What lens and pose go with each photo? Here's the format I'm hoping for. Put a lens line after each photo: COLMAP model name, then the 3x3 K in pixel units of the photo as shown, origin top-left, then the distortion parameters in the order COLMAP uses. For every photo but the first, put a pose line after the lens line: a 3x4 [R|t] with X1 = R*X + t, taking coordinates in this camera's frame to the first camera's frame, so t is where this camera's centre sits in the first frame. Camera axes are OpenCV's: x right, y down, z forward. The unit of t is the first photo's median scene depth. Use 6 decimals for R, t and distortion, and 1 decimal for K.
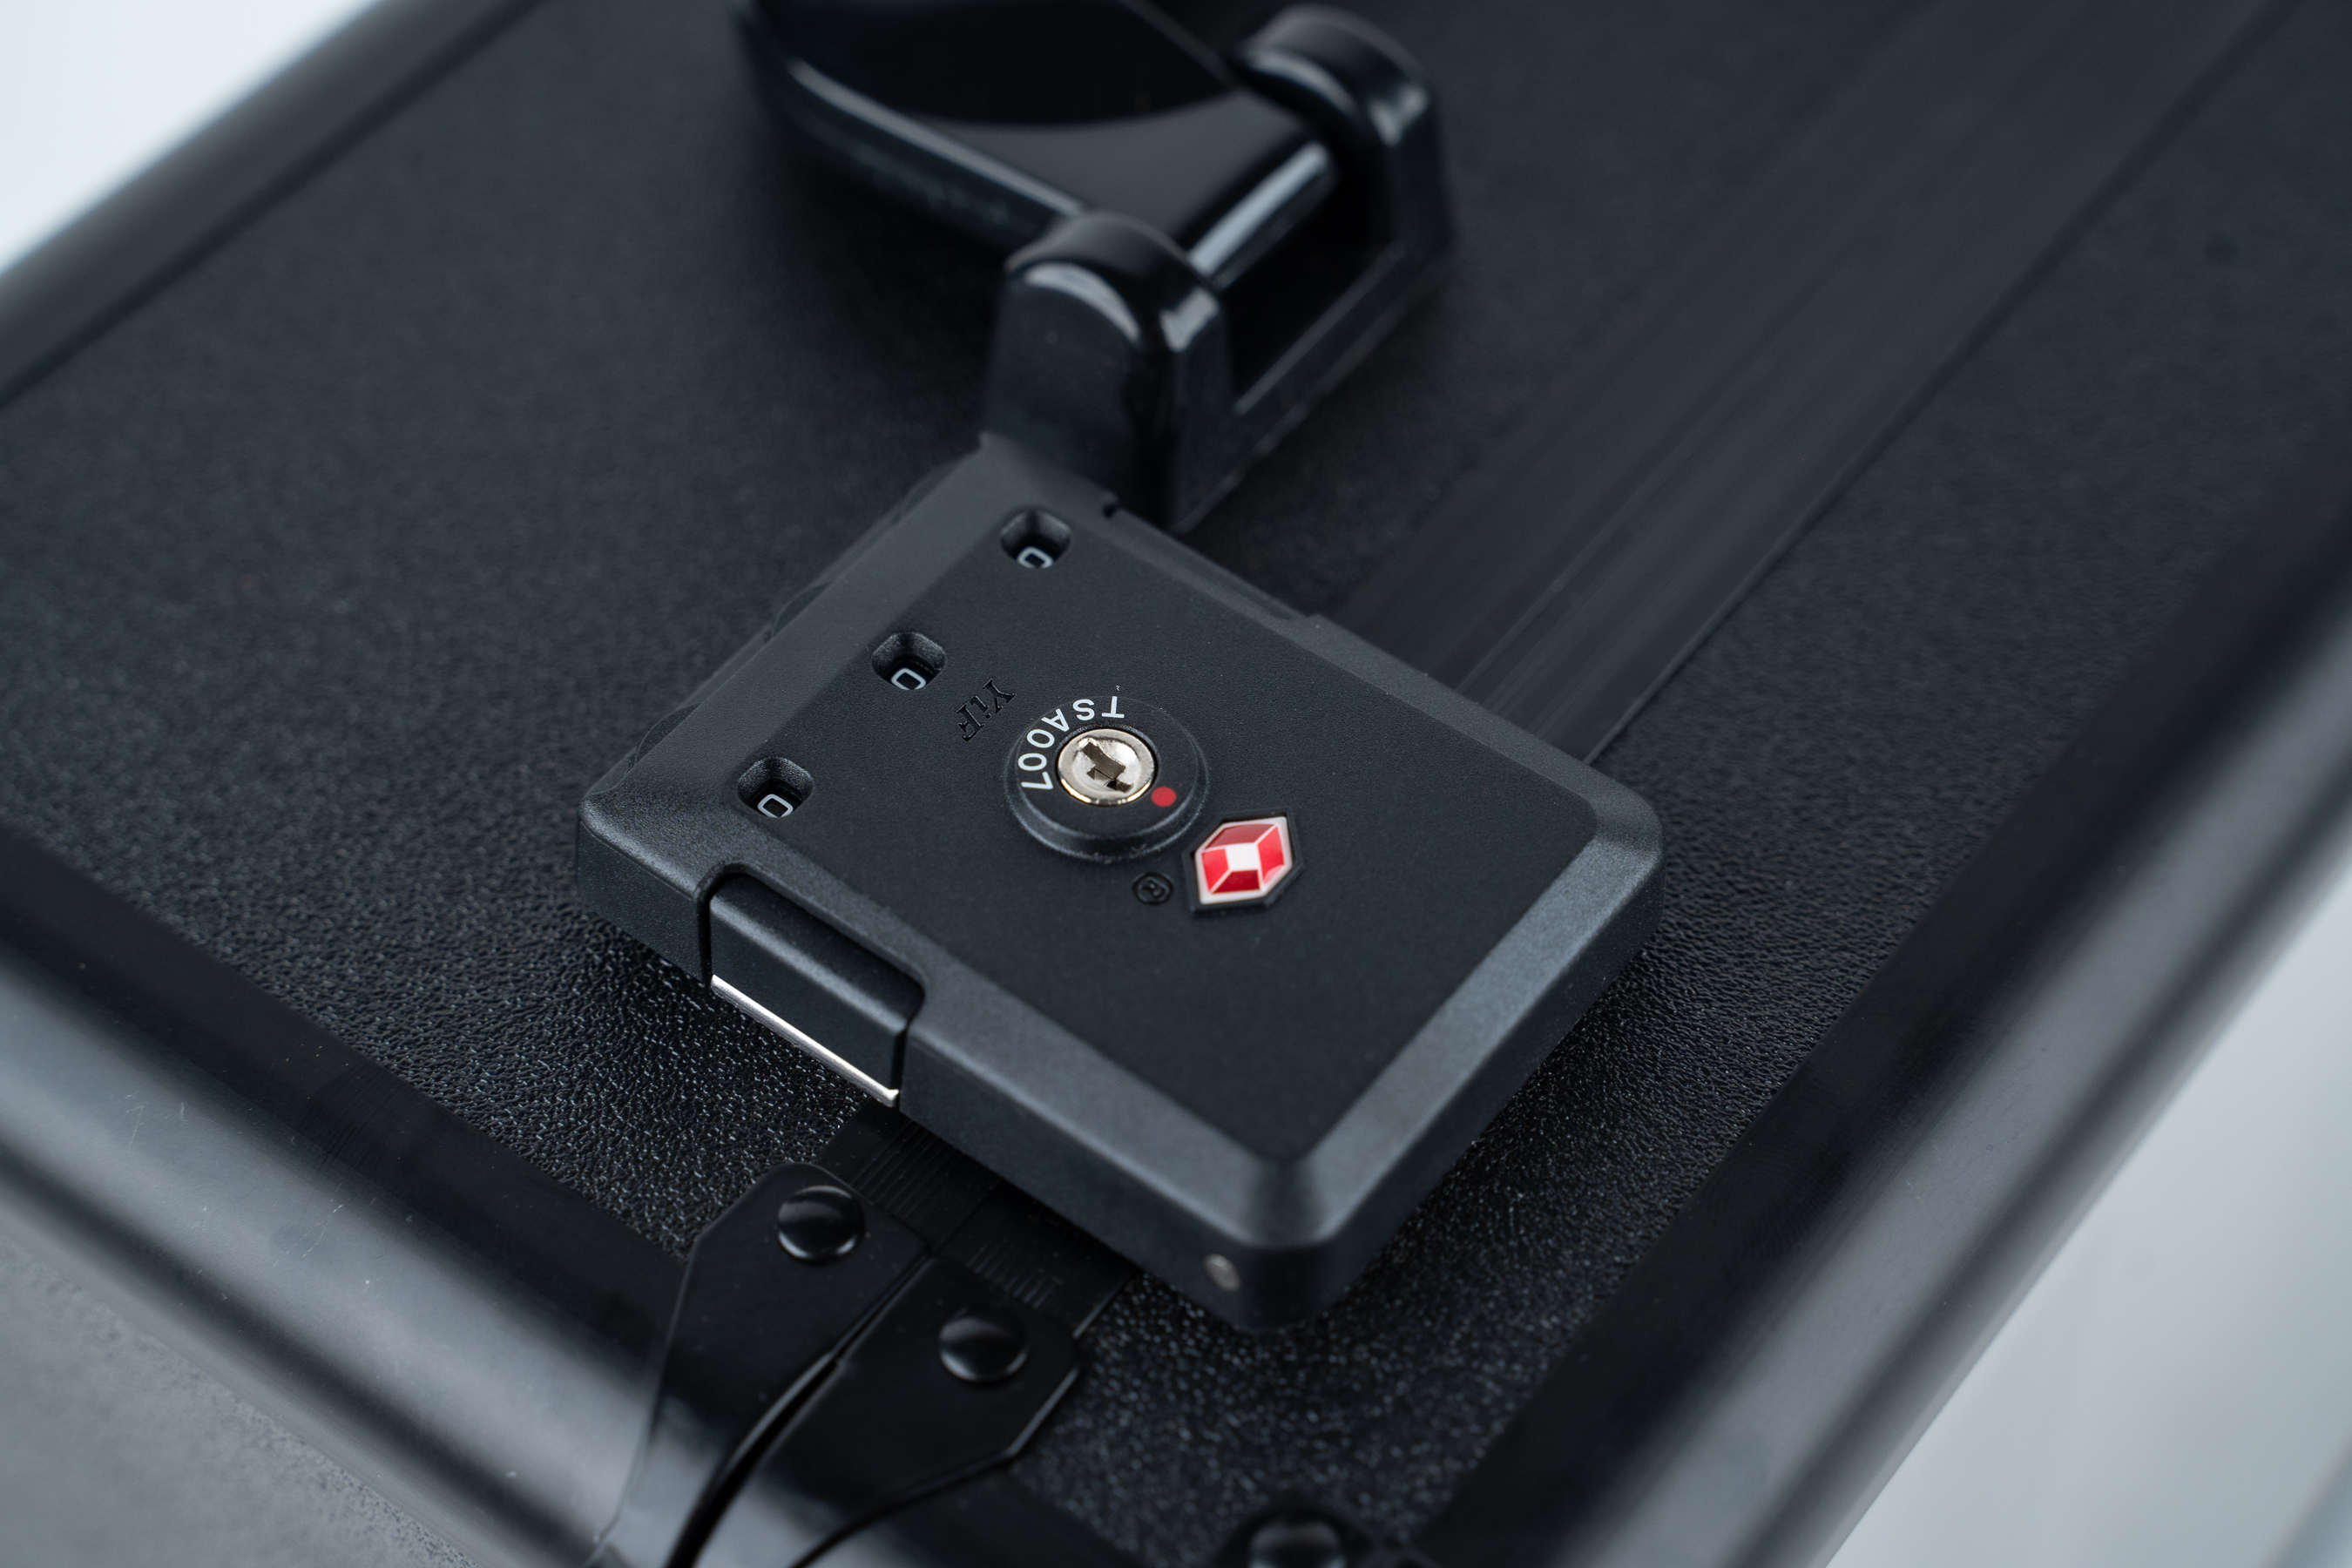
lens RADIAL K [[4681.8, 0, 1129.2], [0, 4681.8, 783.9], [0, 0, 1]] dist [0.534515, 0.000000]
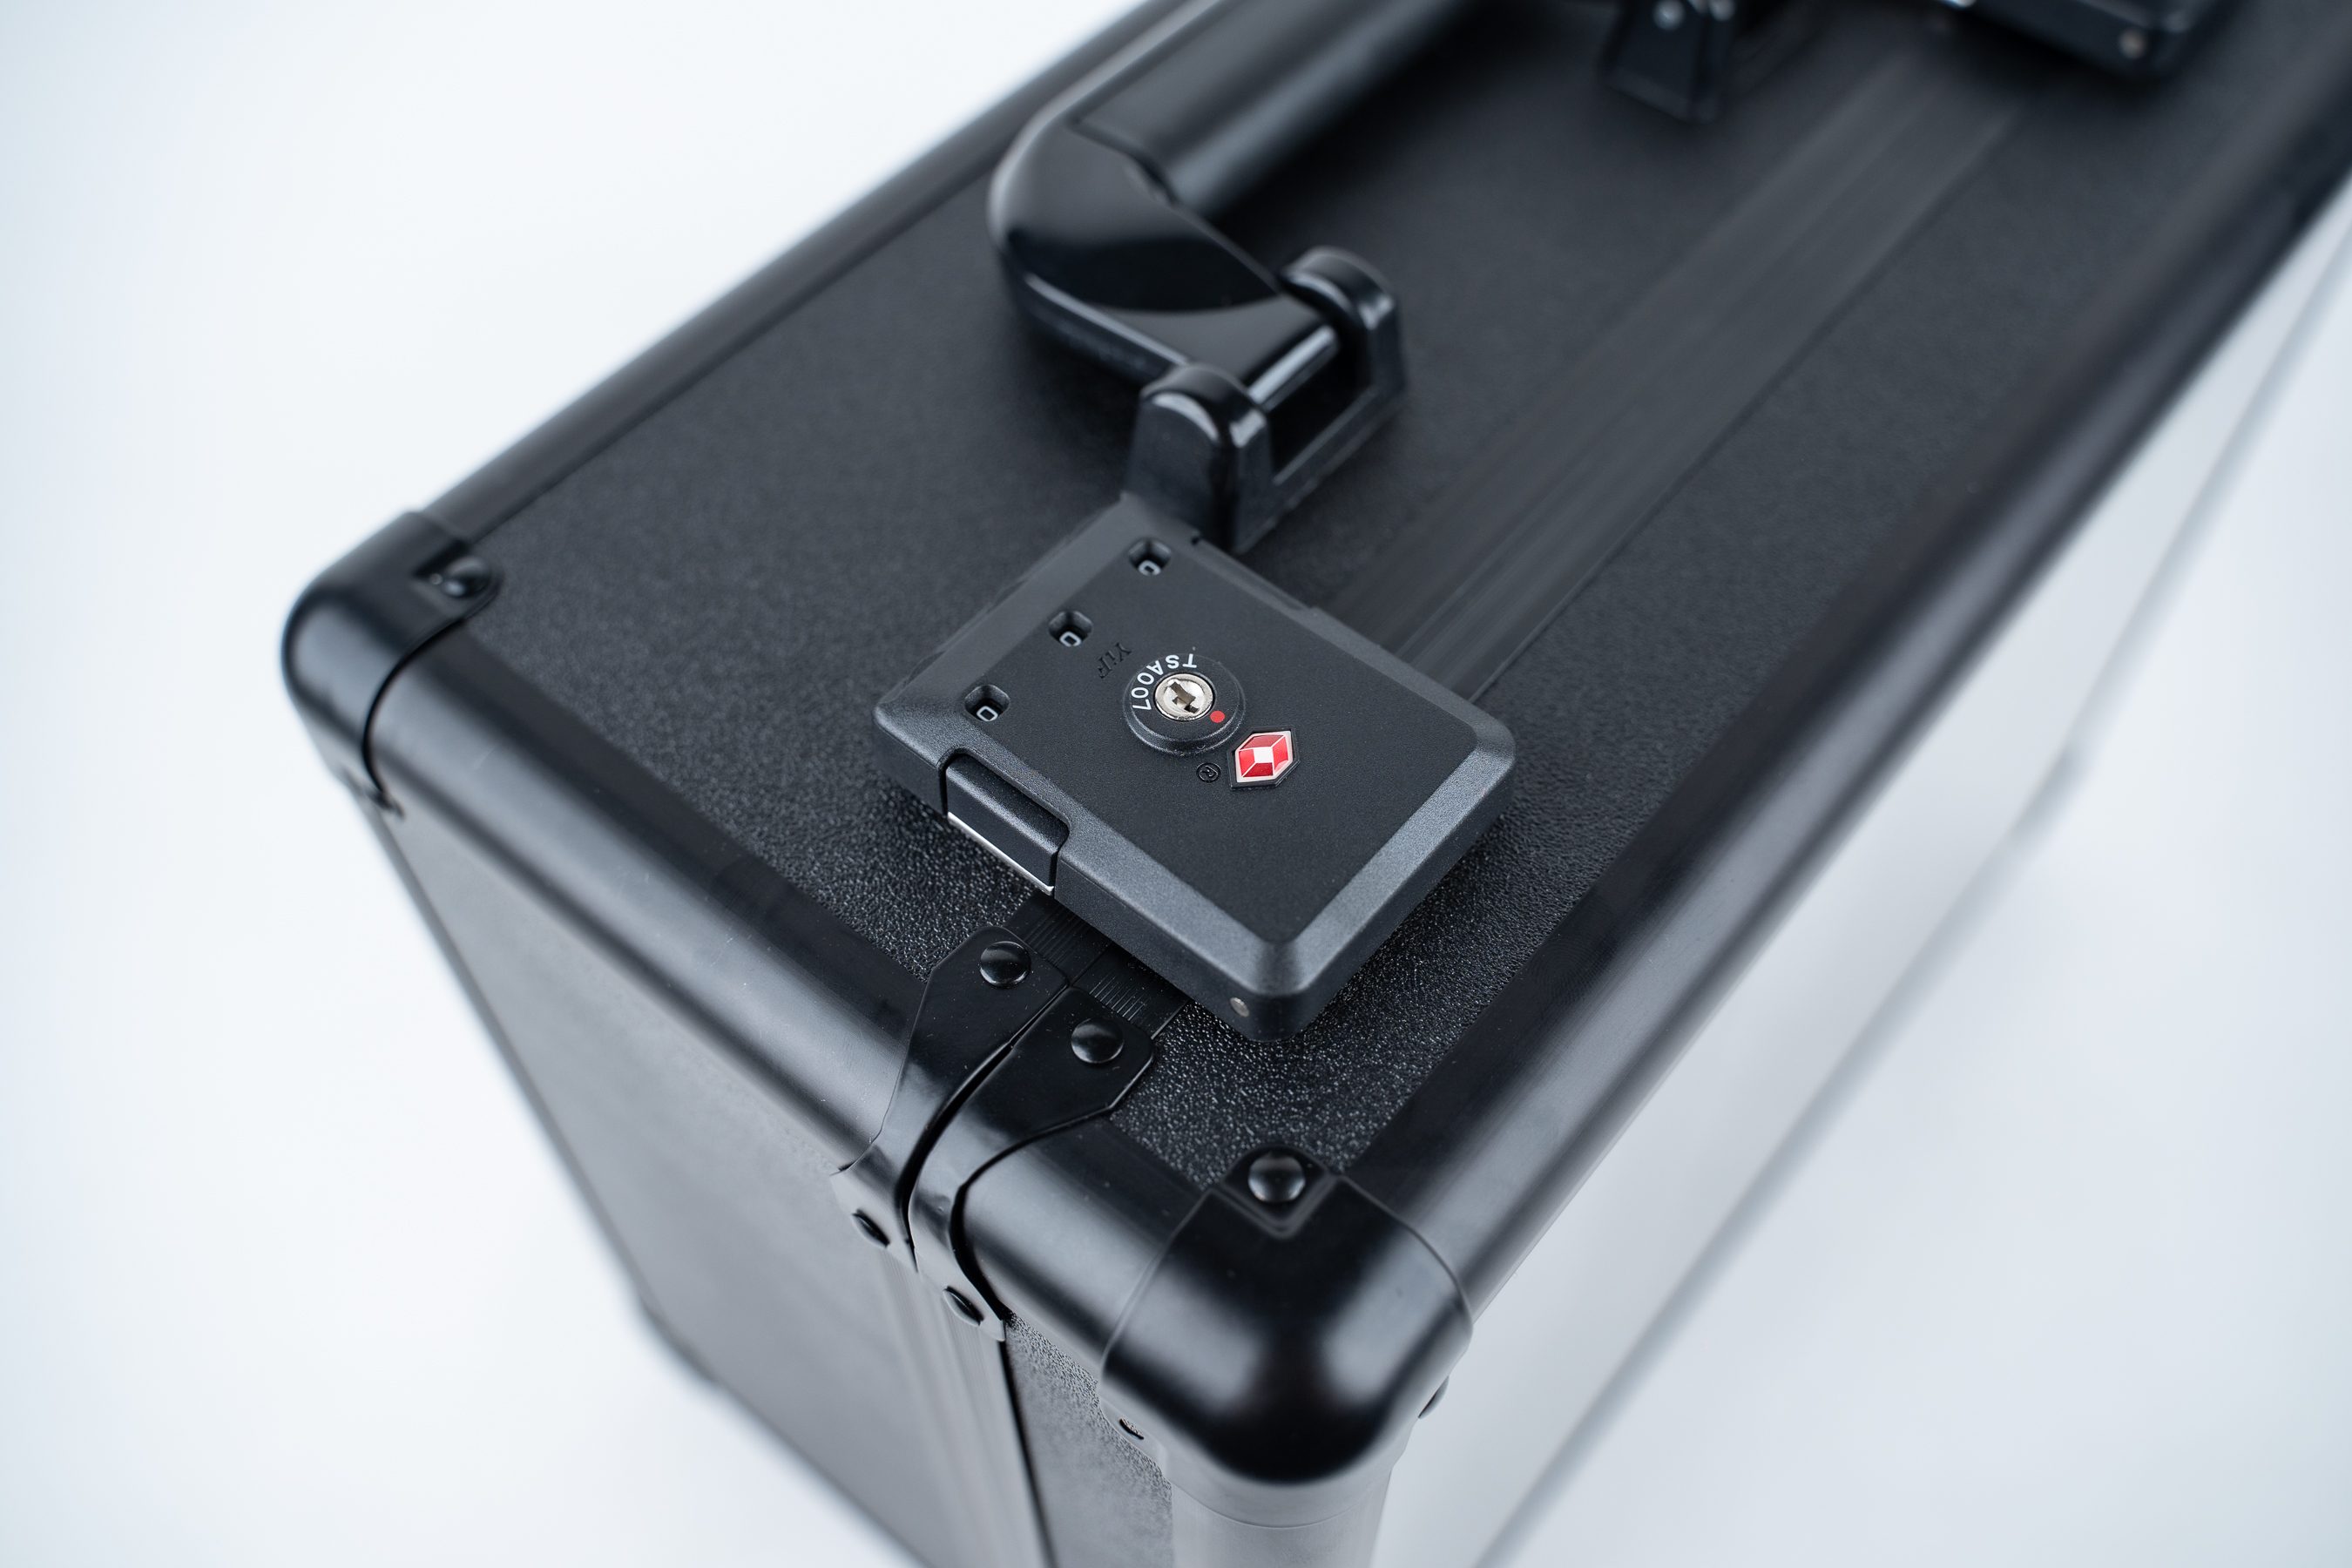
lens RADIAL K [[2239.0, 0, 1168.5], [0, 2239.0, 798.2], [0, 0, 1]] dist [0.013612, 0.000000]
pose [[0.998720, 0.033116, -0.038235, 0.020951], [-0.030403, 0.997121, 0.069464, -0.022544], [0.040425, -0.068213, 0.996851, 0.200325]]
